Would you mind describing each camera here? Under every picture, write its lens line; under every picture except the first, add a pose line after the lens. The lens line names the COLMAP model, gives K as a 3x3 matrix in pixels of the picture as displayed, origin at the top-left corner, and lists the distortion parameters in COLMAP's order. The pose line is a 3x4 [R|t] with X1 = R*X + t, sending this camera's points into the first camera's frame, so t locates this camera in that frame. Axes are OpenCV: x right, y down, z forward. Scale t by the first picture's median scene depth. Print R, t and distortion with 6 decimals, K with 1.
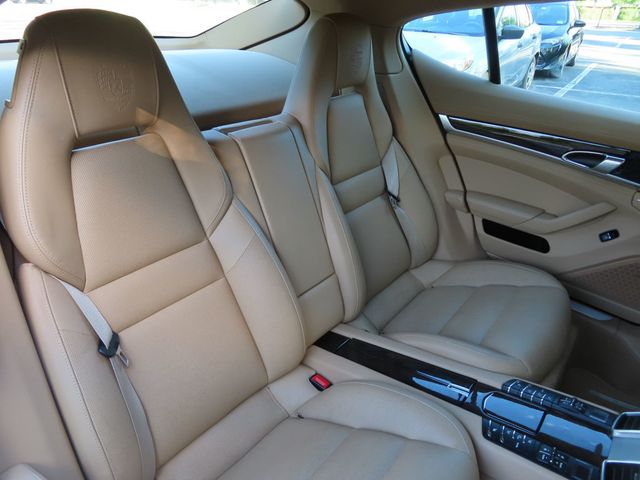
lens RADIAL K [[463.9, 0, 320.0], [0, 463.9, 241.6], [0, 0, 1]] dist [-0.000699, -0.005259]
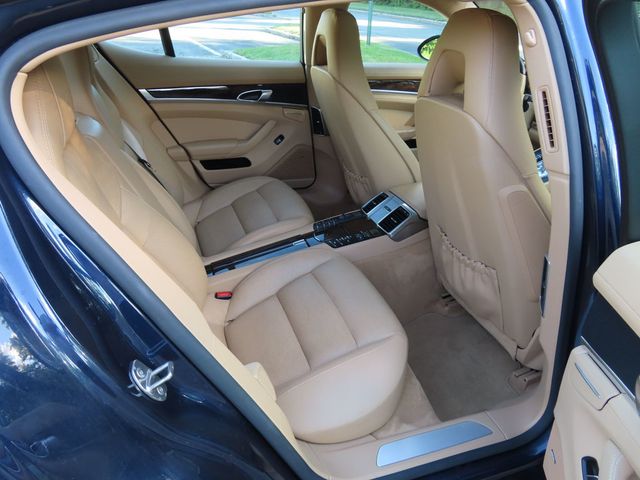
lens RADIAL K [[463.9, 0, 317.6], [0, 463.9, 241.1], [0, 0, 1]] dist [-0.000699, -0.005259]
pose [[0.511099, -0.429710, 0.744397, -0.630433], [0.403639, 0.884616, 0.233517, -0.023195], [-0.758851, 0.181117, 0.625574, -0.031184]]
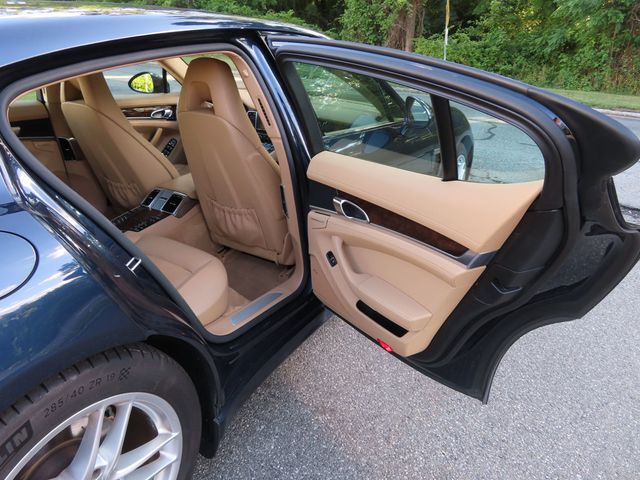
lens RADIAL K [[463.9, 0, 324.3], [0, 463.9, 242.3], [0, 0, 1]] dist [-0.000699, -0.005259]
pose [[-0.147294, -0.439491, 0.886088, -1.199073], [0.435538, 0.775510, 0.457045, -0.122750], [-0.888038, 0.453245, 0.077187, 0.011102]]
